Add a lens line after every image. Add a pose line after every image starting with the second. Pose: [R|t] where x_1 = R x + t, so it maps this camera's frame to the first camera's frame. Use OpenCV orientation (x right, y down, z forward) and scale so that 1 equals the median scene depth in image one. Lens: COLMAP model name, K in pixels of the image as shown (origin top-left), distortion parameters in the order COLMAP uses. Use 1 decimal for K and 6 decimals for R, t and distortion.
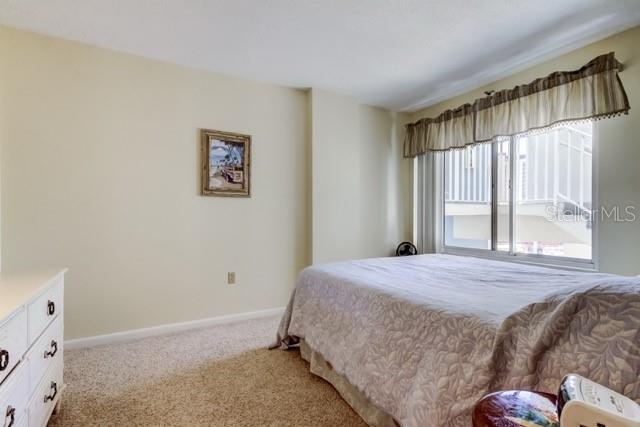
lens RADIAL K [[326.3, 0, 329.8], [0, 326.3, 215.2], [0, 0, 1]] dist [0.021175, -0.002638]
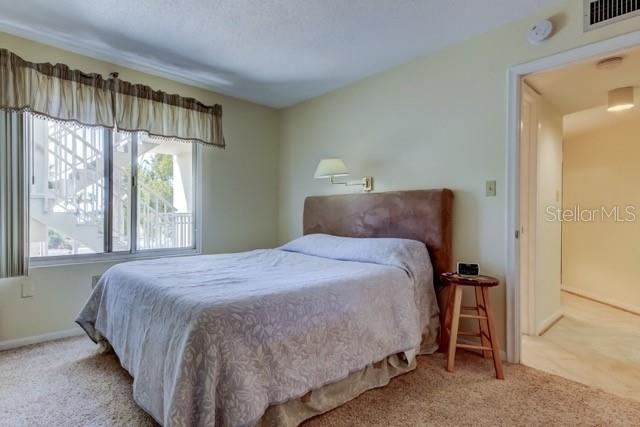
lens RADIAL K [[310.5, 0, 322.8], [0, 310.5, 217.2], [0, 0, 1]] dist [0.032203, 0.000215]
pose [[-0.210895, 0.016179, 0.977375, -0.523620], [0.016755, 0.999776, -0.012934, 0.038167], [-0.977365, 0.013648, -0.211119, 0.705323]]
